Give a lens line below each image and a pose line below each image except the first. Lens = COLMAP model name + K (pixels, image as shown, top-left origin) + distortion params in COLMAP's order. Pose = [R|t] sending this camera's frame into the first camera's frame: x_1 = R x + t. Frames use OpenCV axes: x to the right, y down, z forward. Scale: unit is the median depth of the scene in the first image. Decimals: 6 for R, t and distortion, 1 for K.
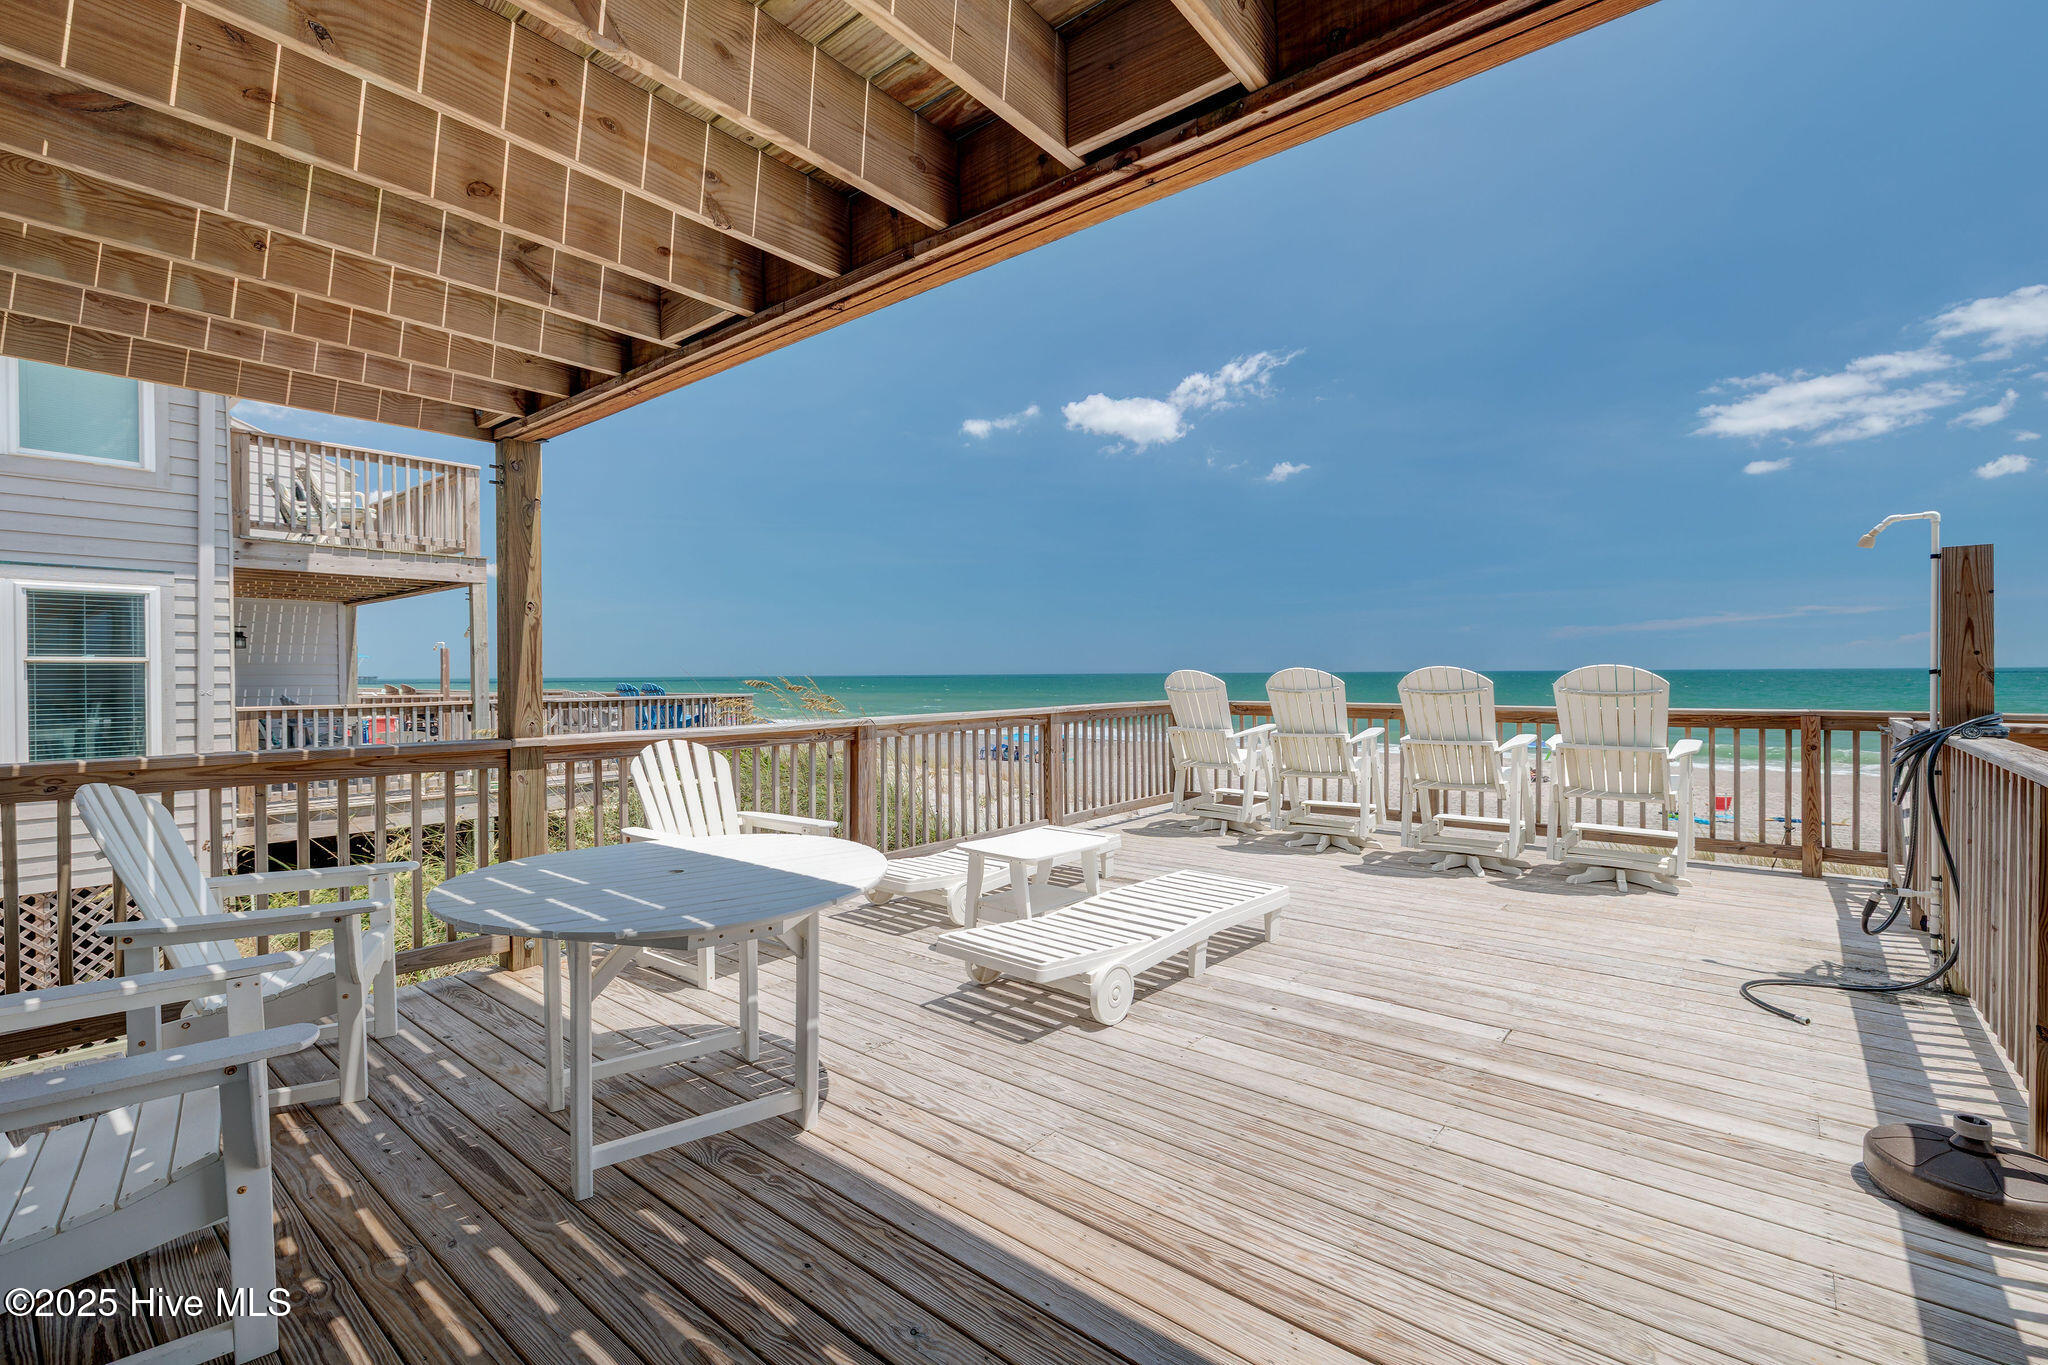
lens RADIAL K [[881.9, 0, 930.3], [0, 881.9, 678.6], [0, 0, 1]] dist [0.001081, 0.000215]
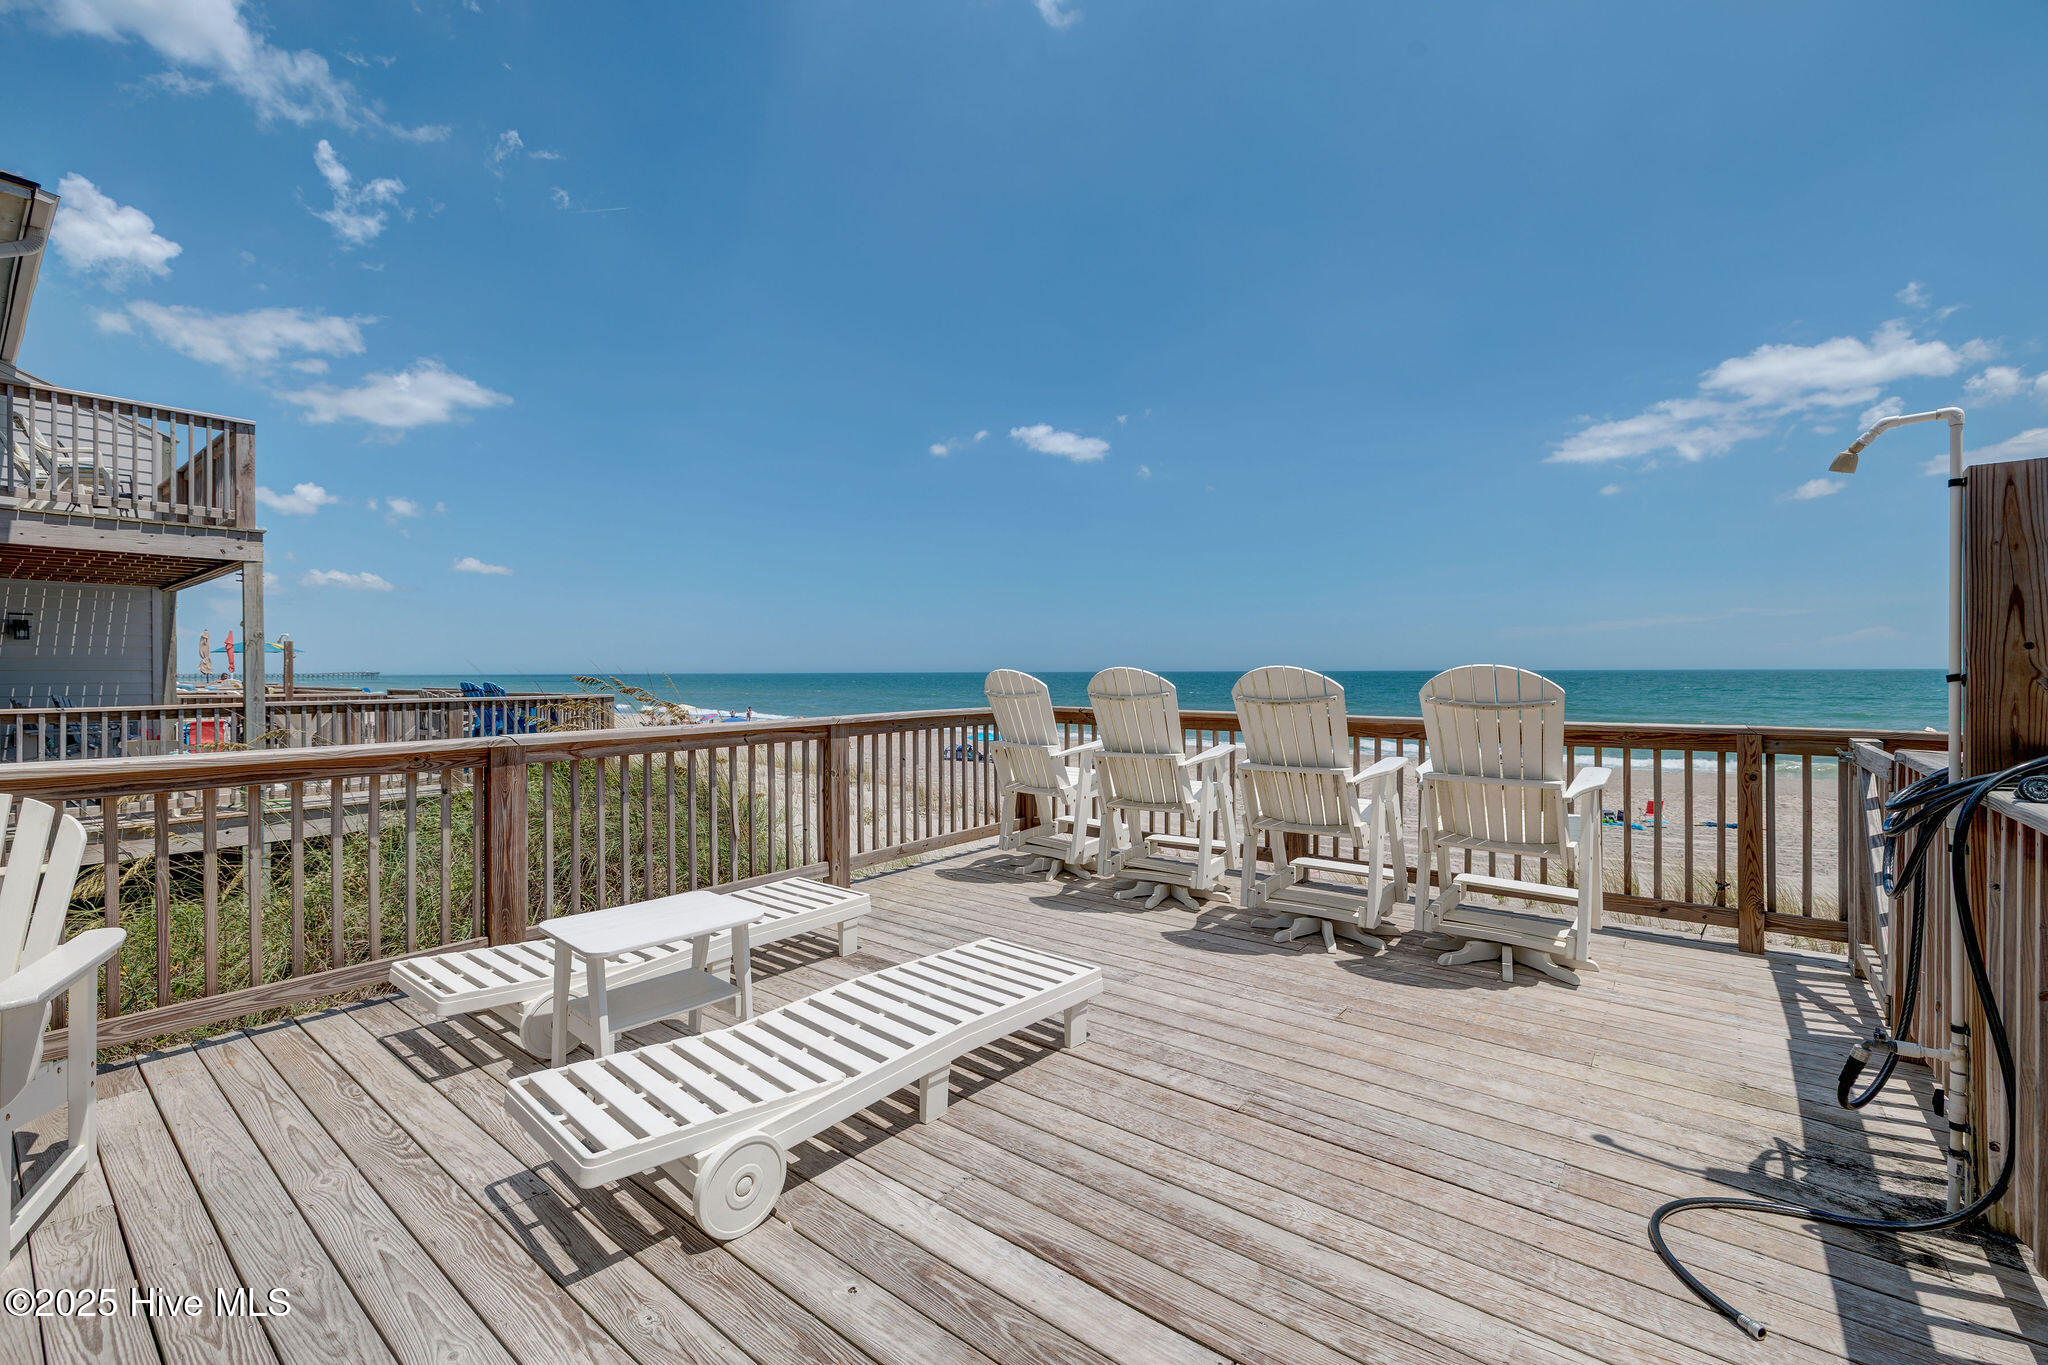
lens RADIAL K [[856.4, 0, 1004.7], [0, 856.4, 671.7], [0, 0, 1]] dist [-0.000362, -0.000325]
pose [[0.996962, 0.003096, 0.077828, 0.308492], [-0.002720, 0.999984, -0.004935, -0.005031], [-0.077842, 0.004708, 0.996955, 0.322554]]
